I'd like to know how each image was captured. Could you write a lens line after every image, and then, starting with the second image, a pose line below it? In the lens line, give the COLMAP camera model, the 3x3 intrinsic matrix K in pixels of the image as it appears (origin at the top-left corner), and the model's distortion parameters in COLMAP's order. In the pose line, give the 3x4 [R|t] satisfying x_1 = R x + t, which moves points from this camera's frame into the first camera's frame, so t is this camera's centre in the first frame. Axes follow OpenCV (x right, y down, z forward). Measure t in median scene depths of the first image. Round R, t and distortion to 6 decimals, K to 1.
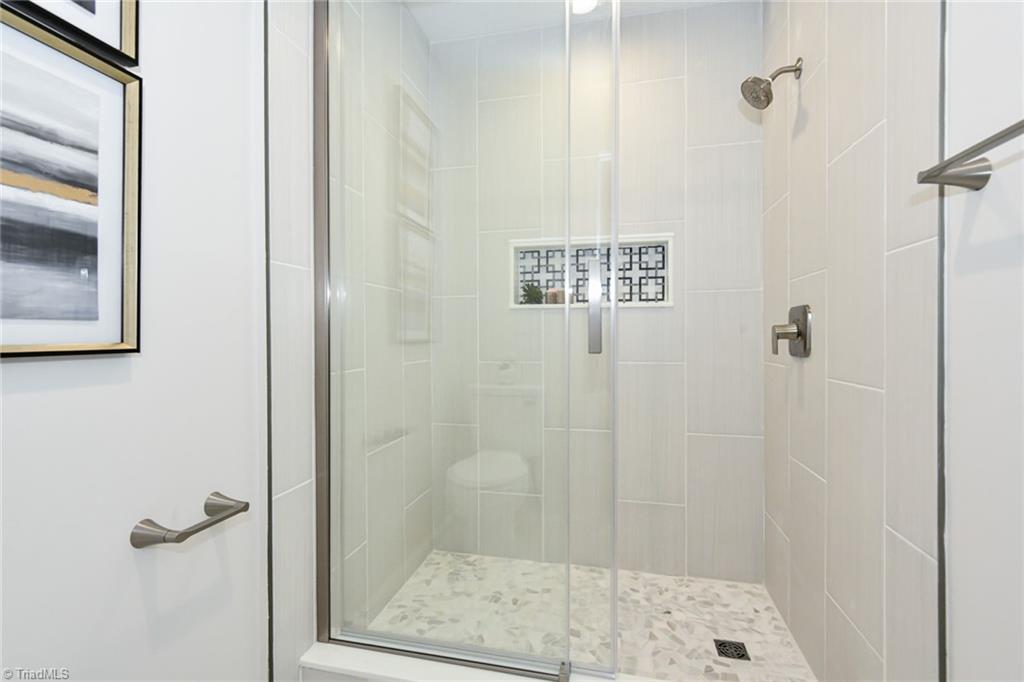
lens RADIAL K [[484.1, 0, 510.8], [0, 484.1, 339.2], [0, 0, 1]] dist [0.034298, -0.005147]
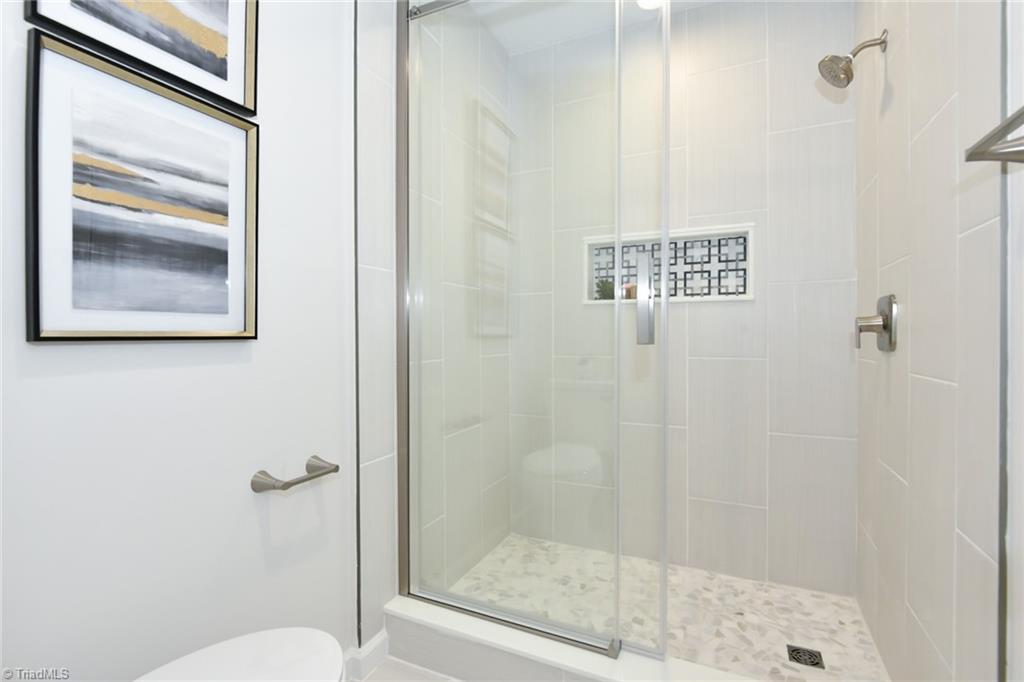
lens RADIAL K [[484.1, 0, 508.2], [0, 484.1, 337.9], [0, 0, 1]] dist [0.034298, -0.005147]
pose [[0.978822, 0.001743, -0.204704, 0.080774], [-0.001757, 0.999998, 0.000113, 0.012314], [0.204704, 0.000249, 0.978824, -0.059854]]
